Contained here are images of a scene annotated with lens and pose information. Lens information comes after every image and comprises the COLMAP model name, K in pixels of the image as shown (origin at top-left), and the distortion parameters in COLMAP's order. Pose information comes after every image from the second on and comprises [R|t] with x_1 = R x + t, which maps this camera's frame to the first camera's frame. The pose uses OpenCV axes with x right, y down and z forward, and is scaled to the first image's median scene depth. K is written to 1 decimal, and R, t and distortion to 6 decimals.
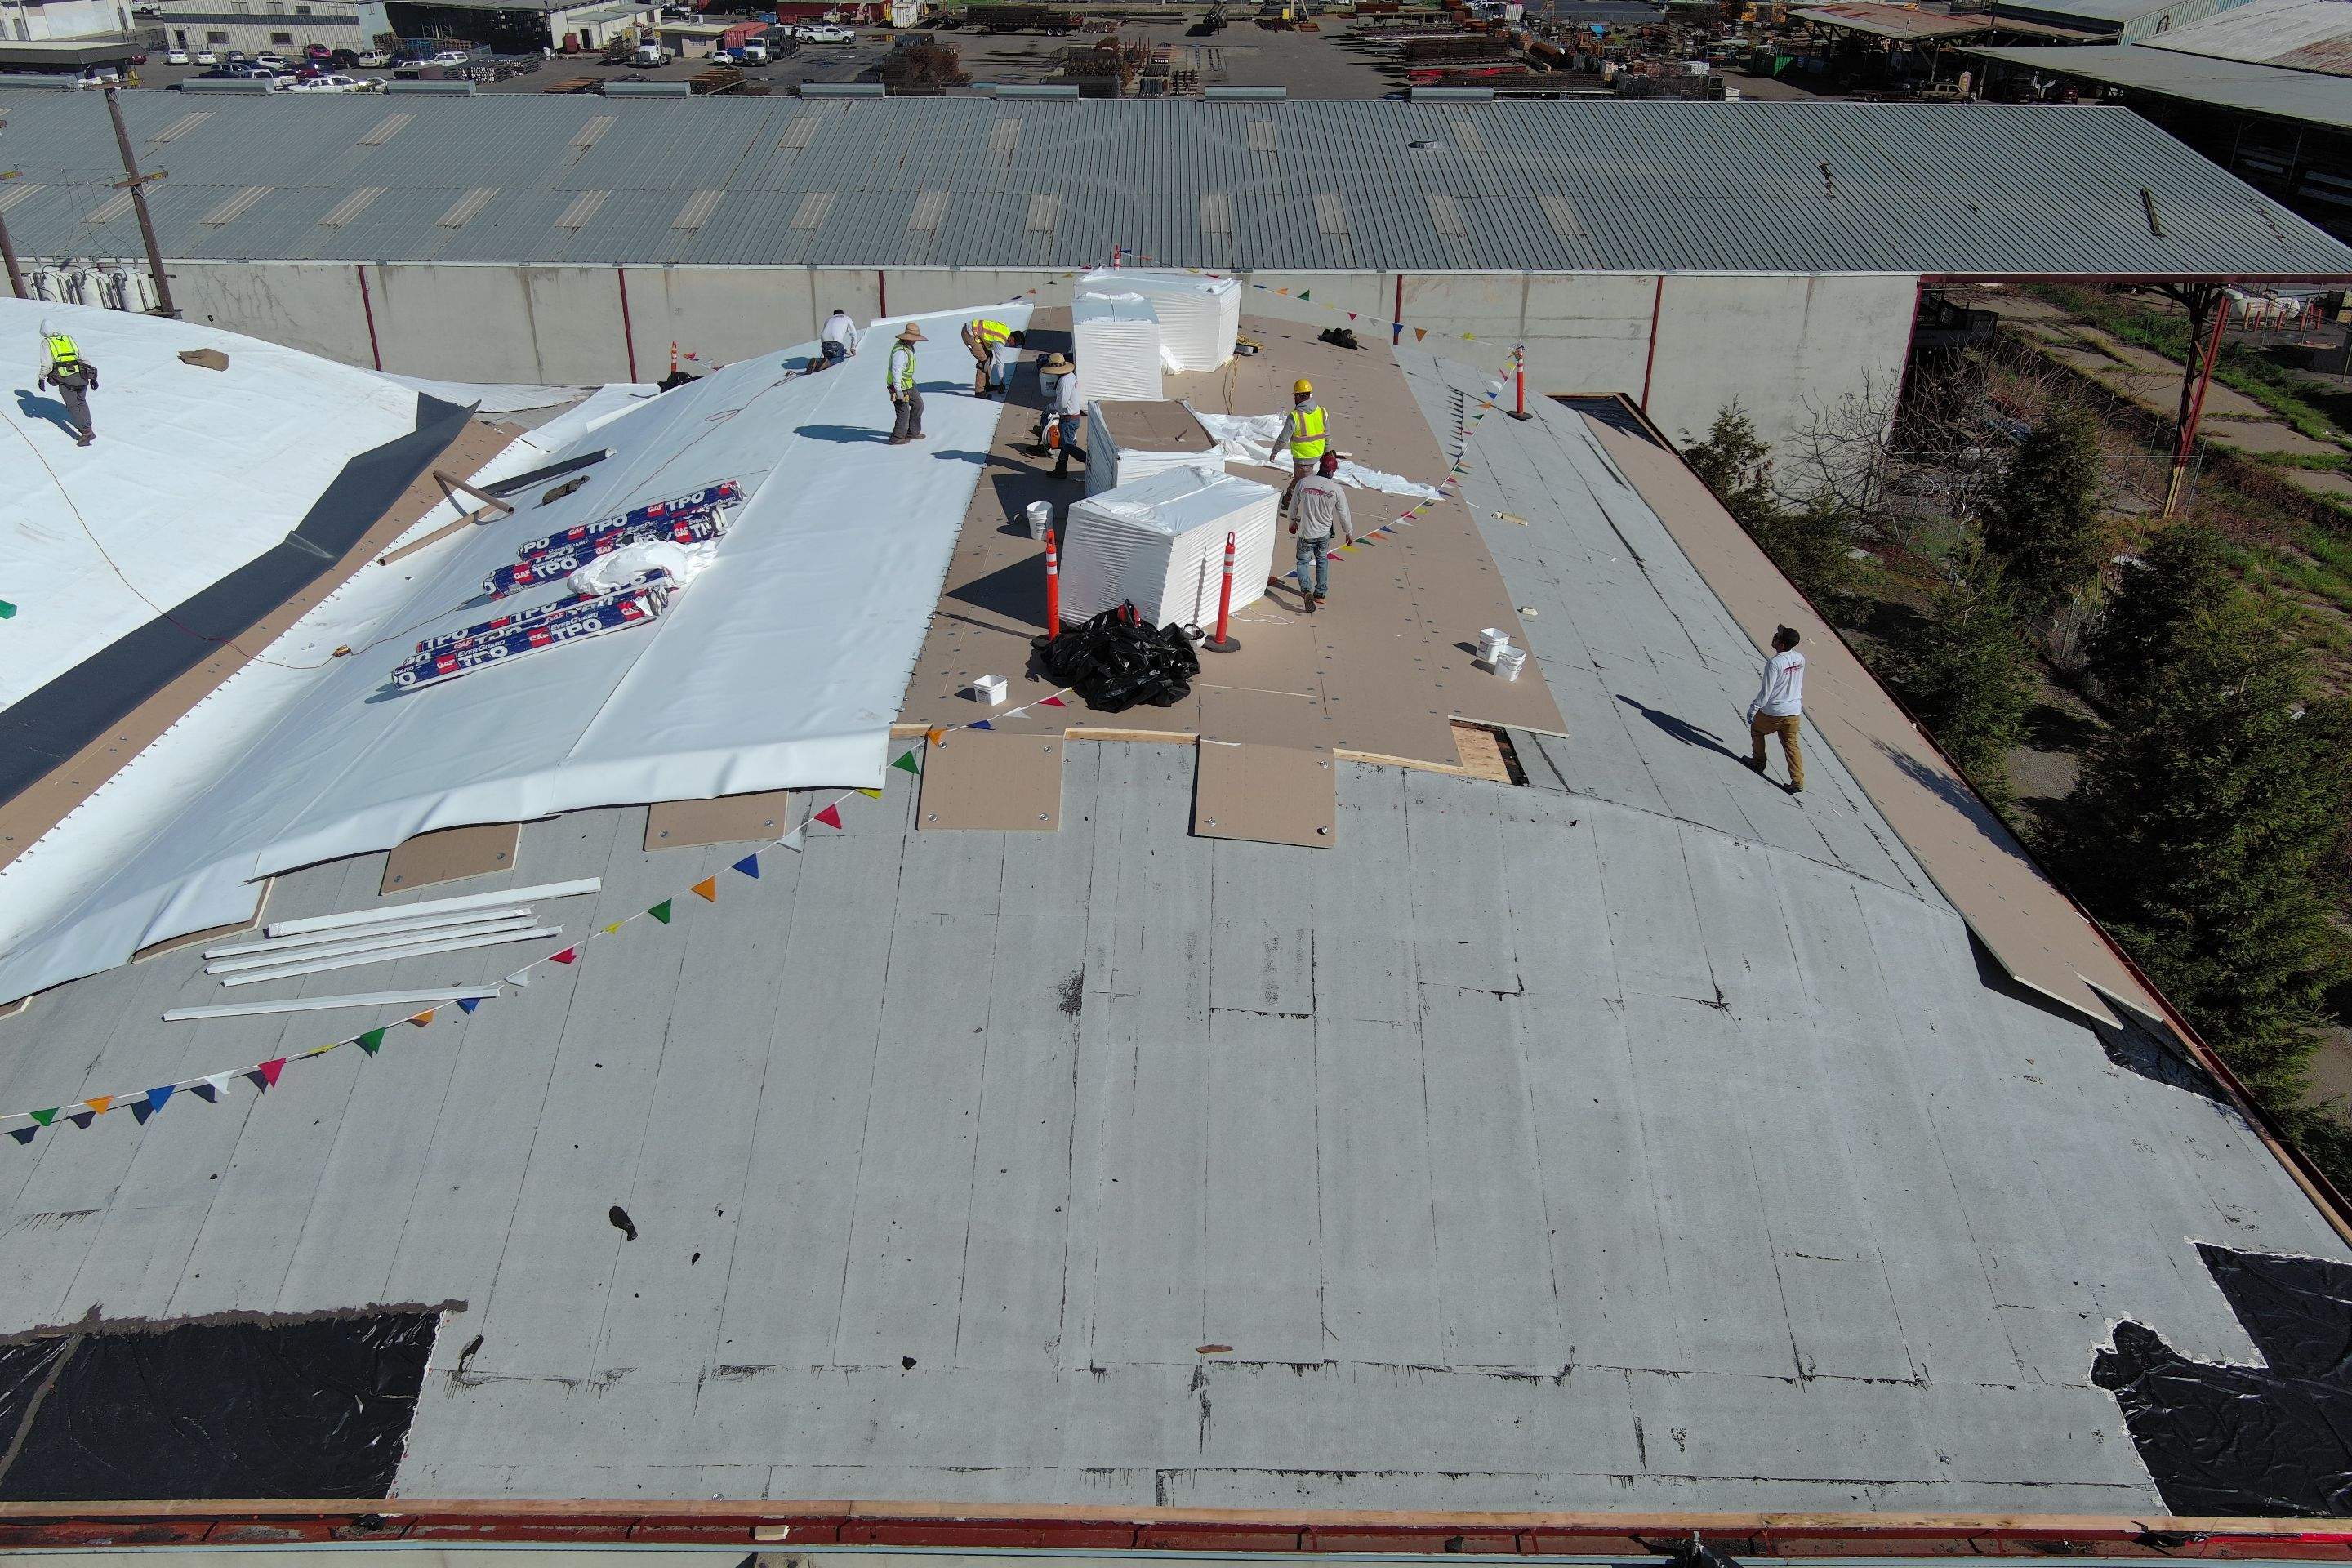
lens RADIAL K [[1812.7, 0, 1163.3], [0, 1812.7, 780.3], [0, 0, 1]] dist [0.017031, -0.022625]
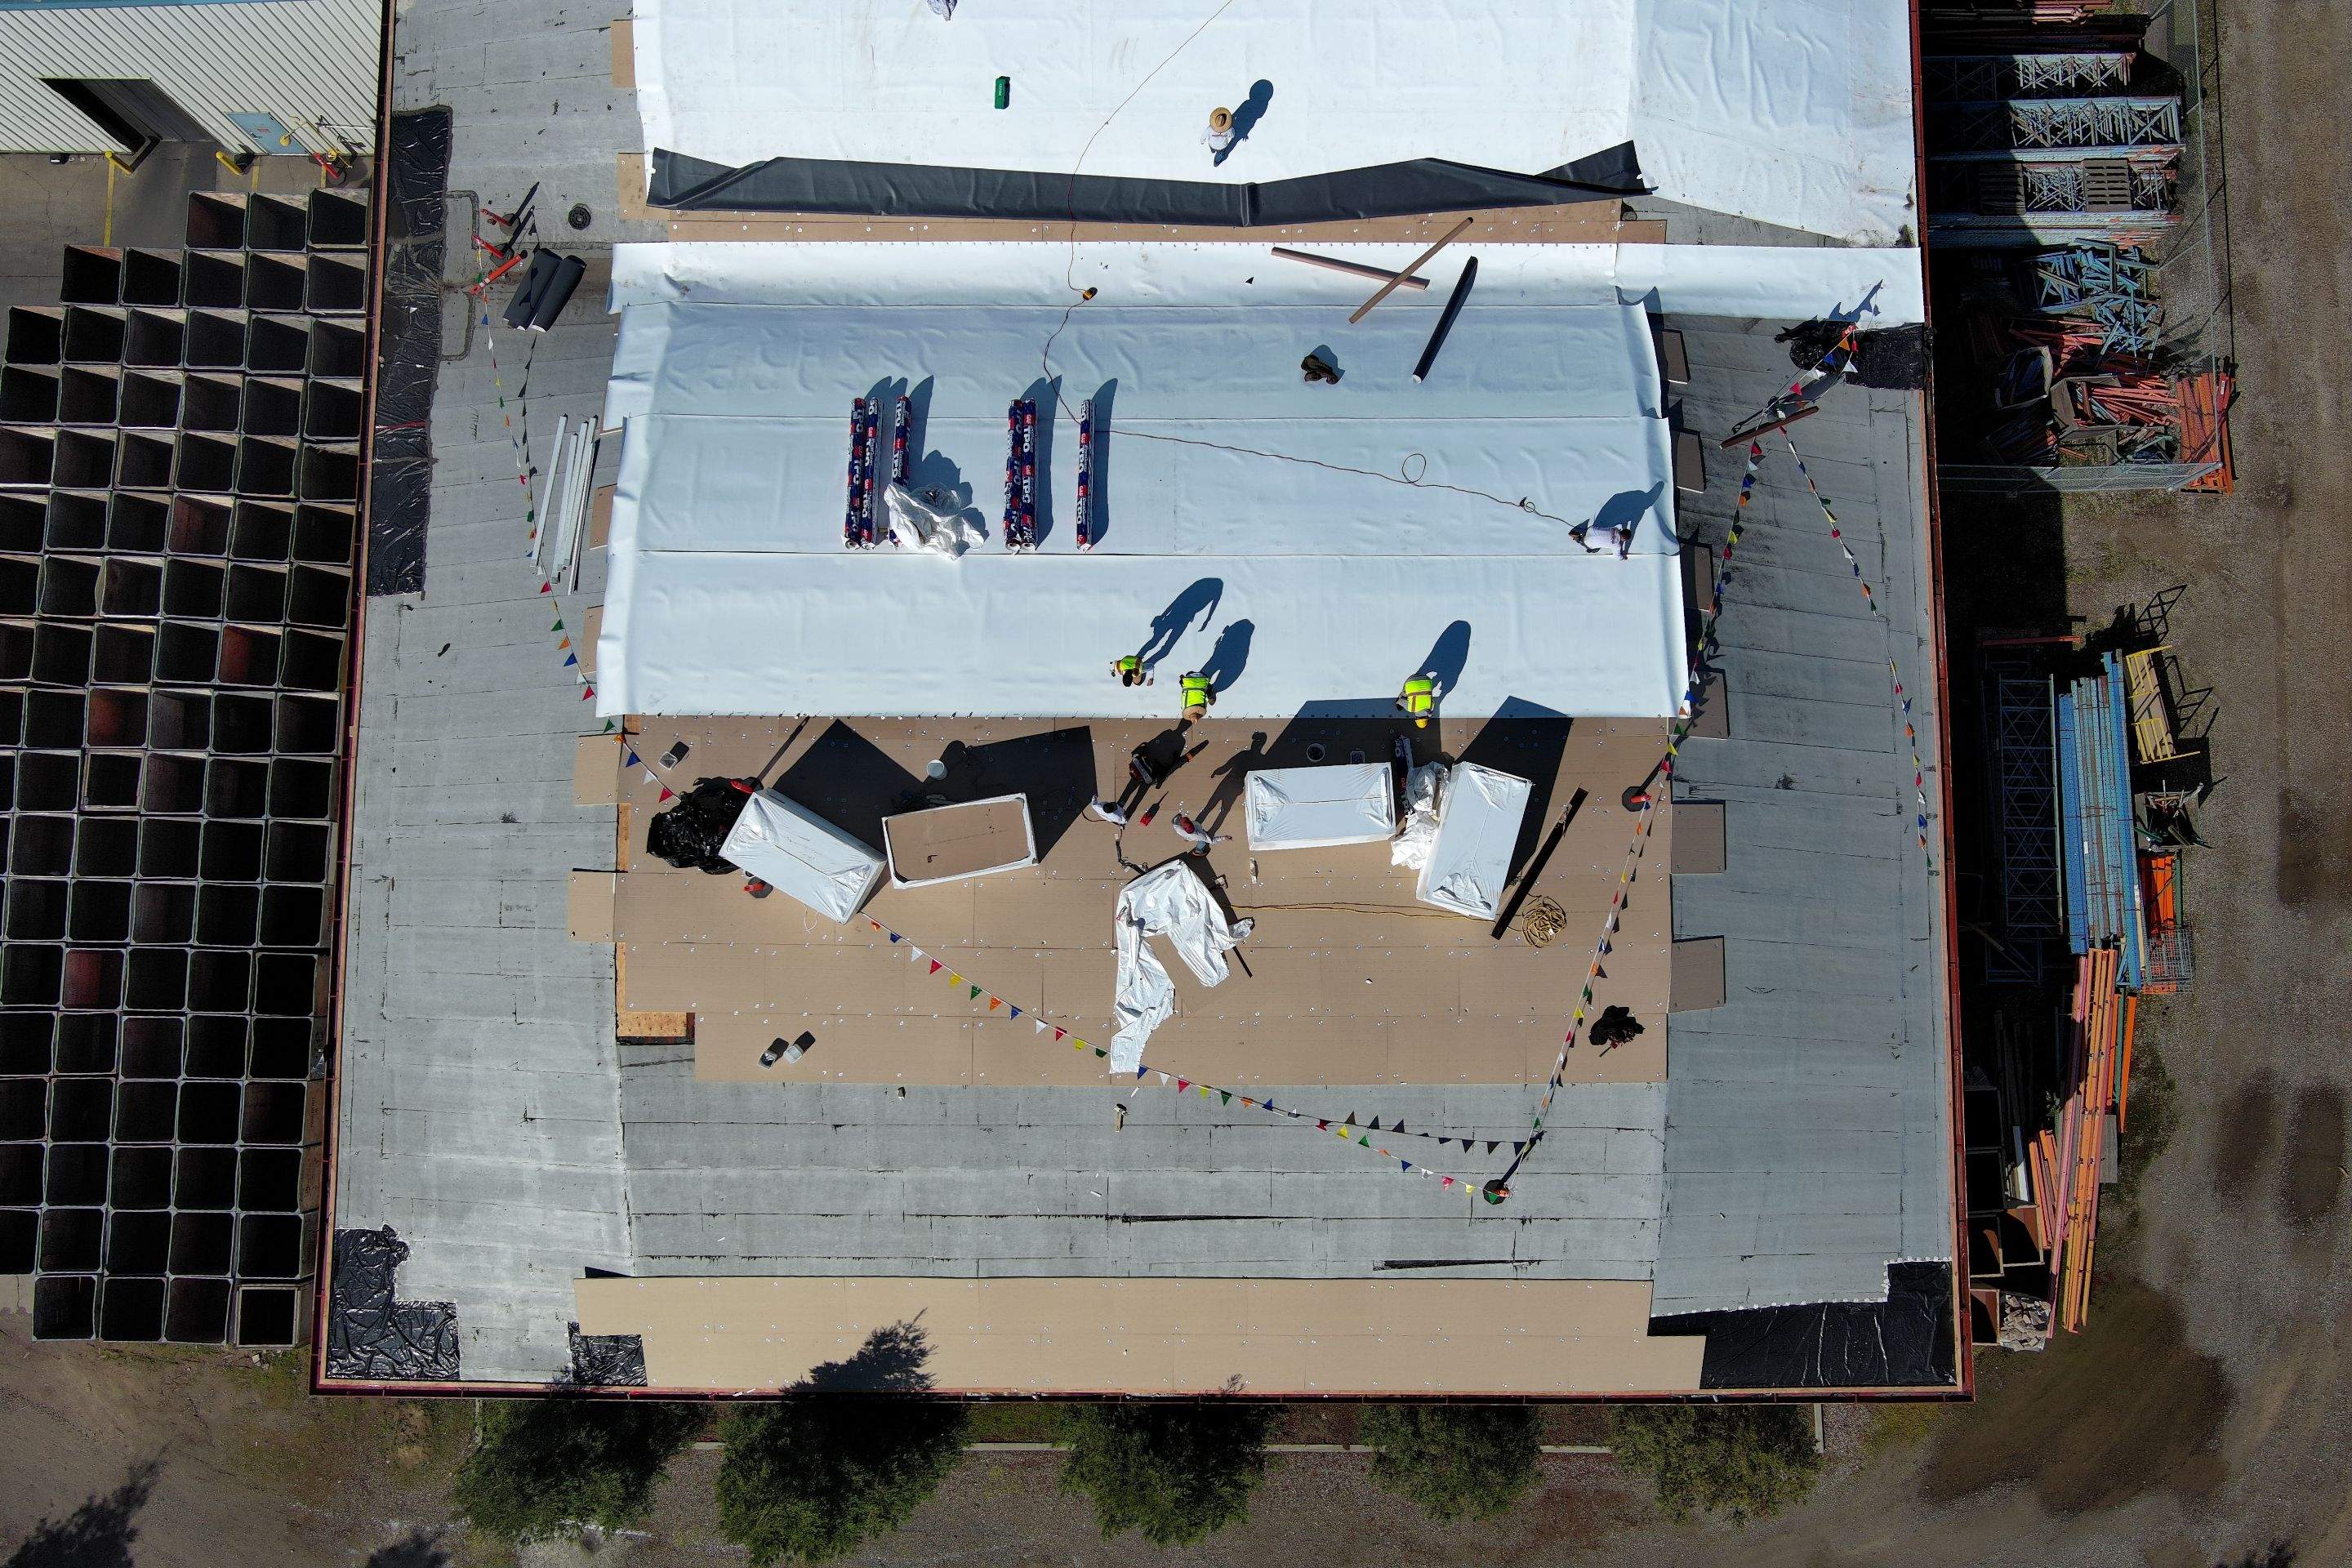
lens RADIAL K [[1812.9, 0, 1176.0], [0, 1812.9, 784.0], [0, 0, 1]] dist [-0.002322, 0.013055]
pose [[0.007408, 0.993749, -0.111388, 0.126993], [-0.440280, 0.103255, 0.891904, -1.757212], [0.897830, 0.042435, 0.438293, 0.590647]]
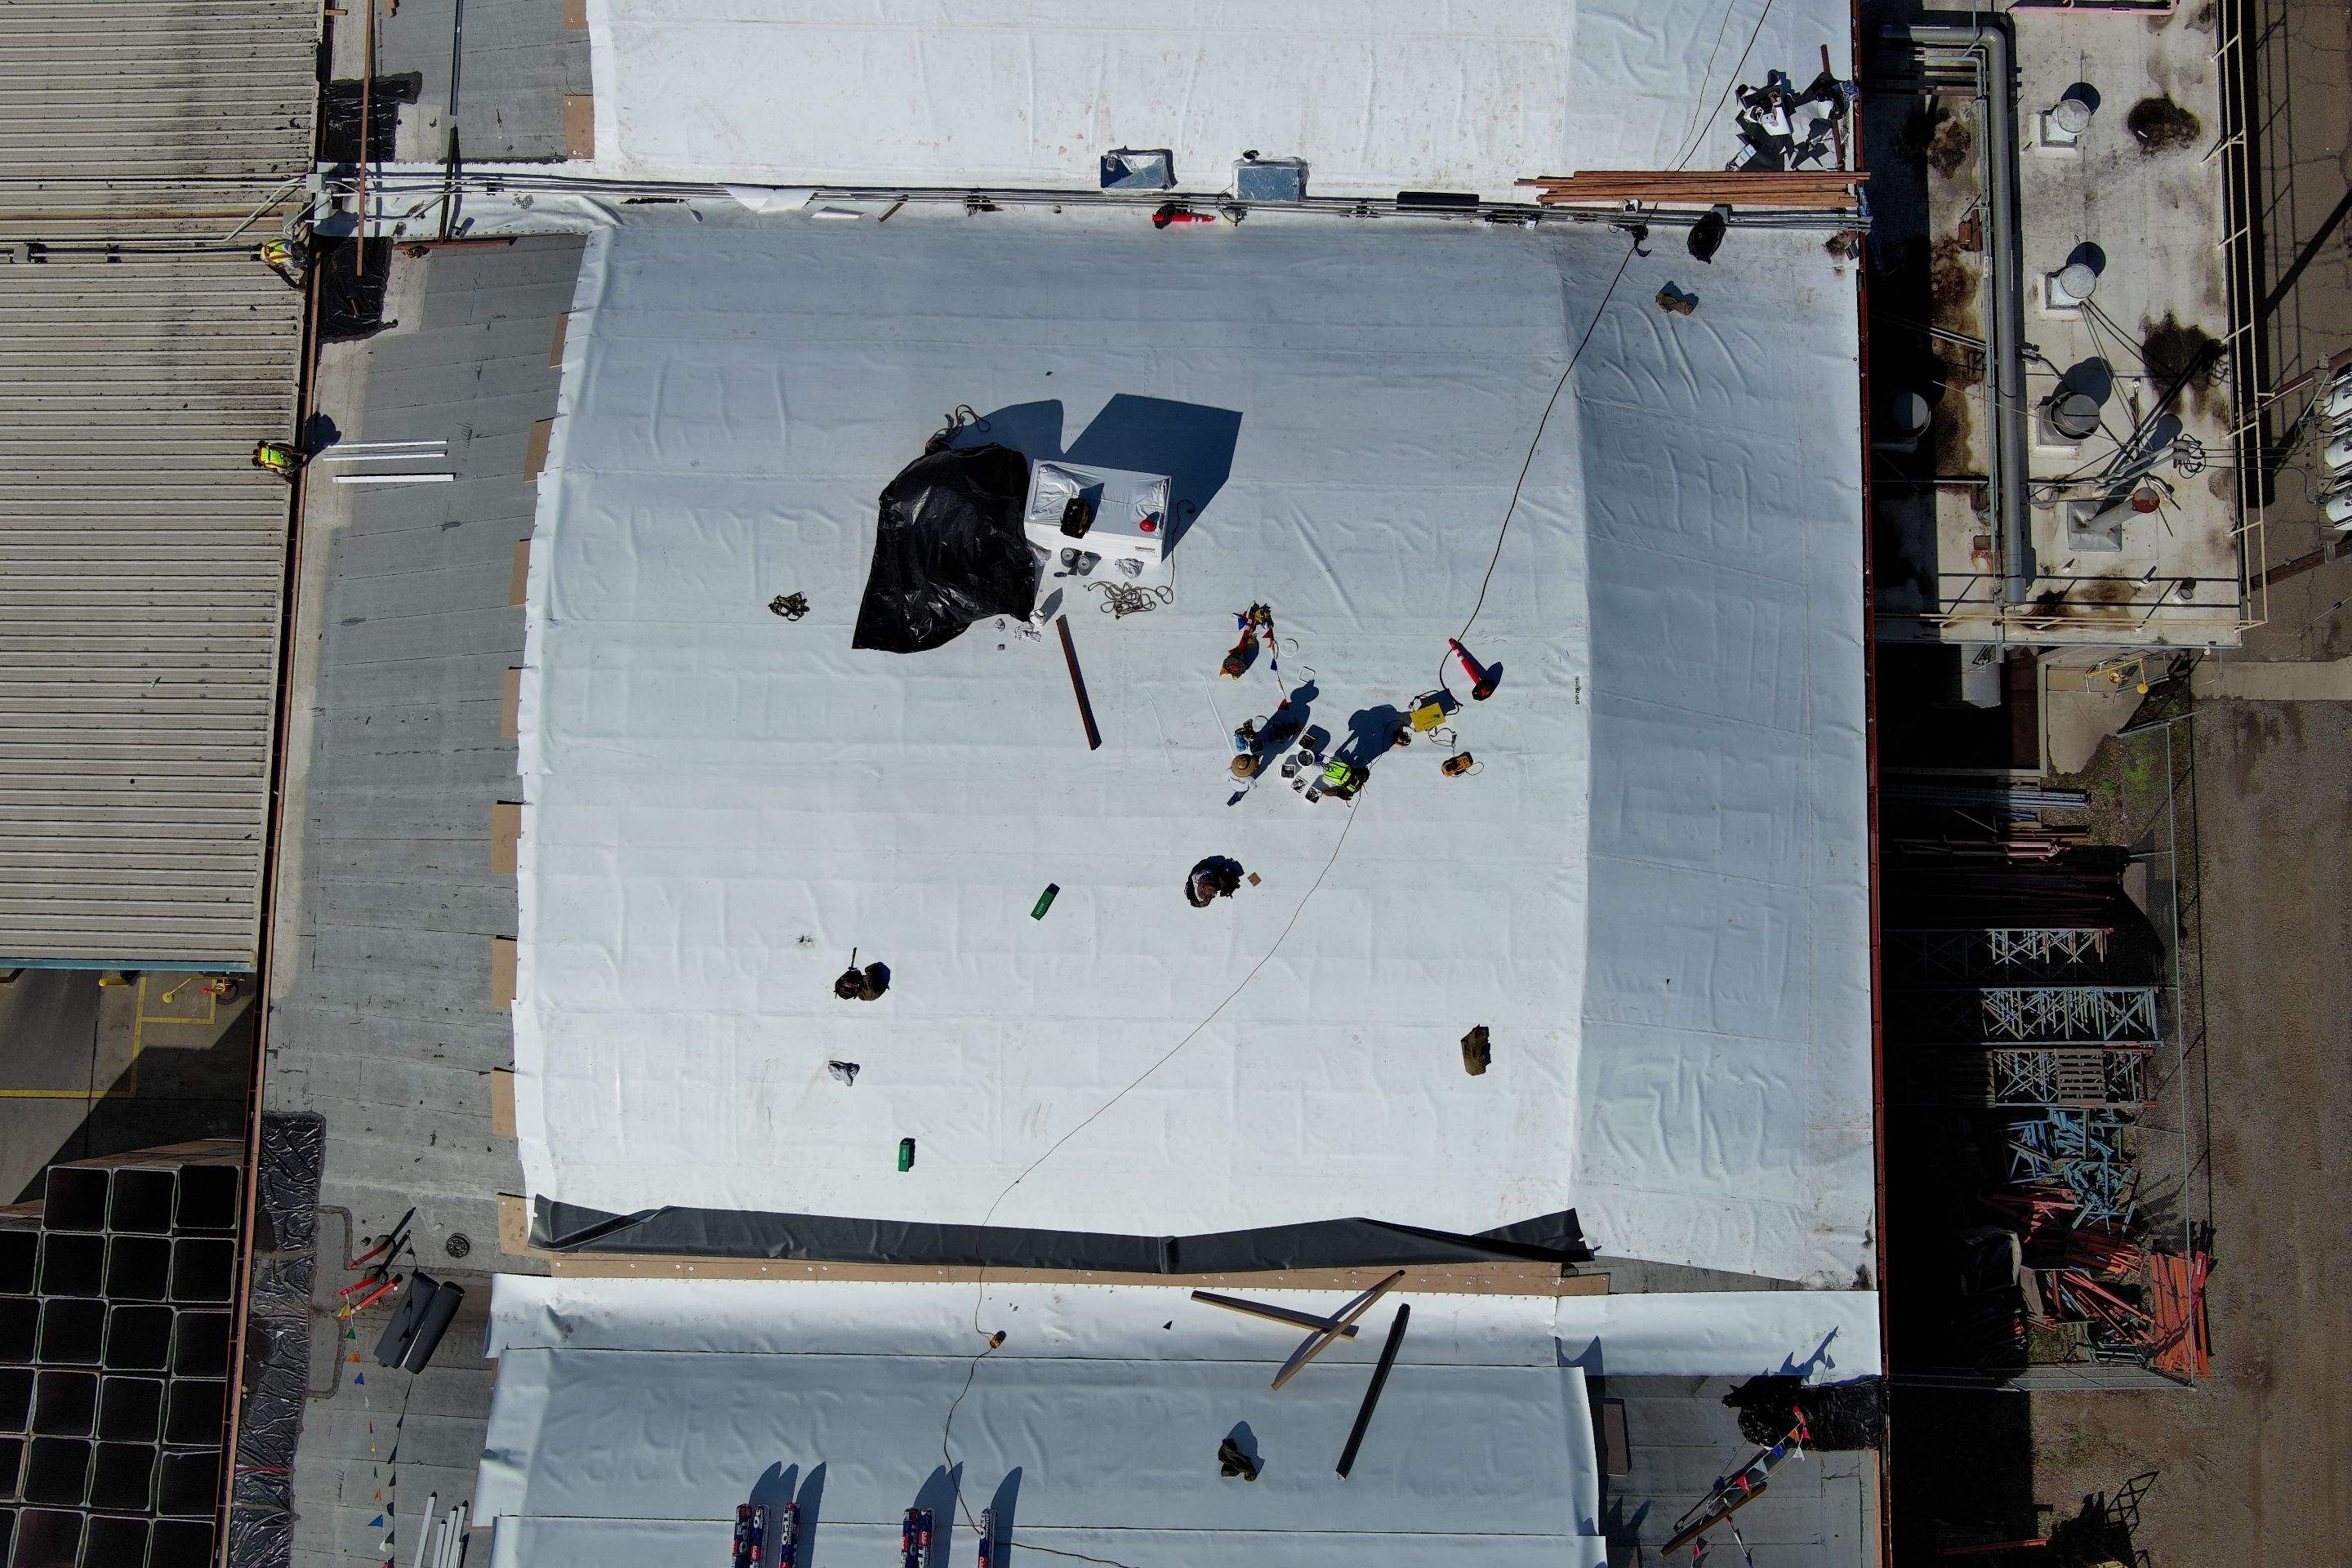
lens RADIAL K [[1812.9, 0, 1176.0], [0, 1812.9, 784.0], [0, 0, 1]] dist [-0.002322, 0.013055]
pose [[-0.010212, 0.993546, -0.112970, -0.932842], [-0.445764, 0.096606, 0.889923, -1.801299], [0.895092, 0.059446, 0.441900, 0.653317]]
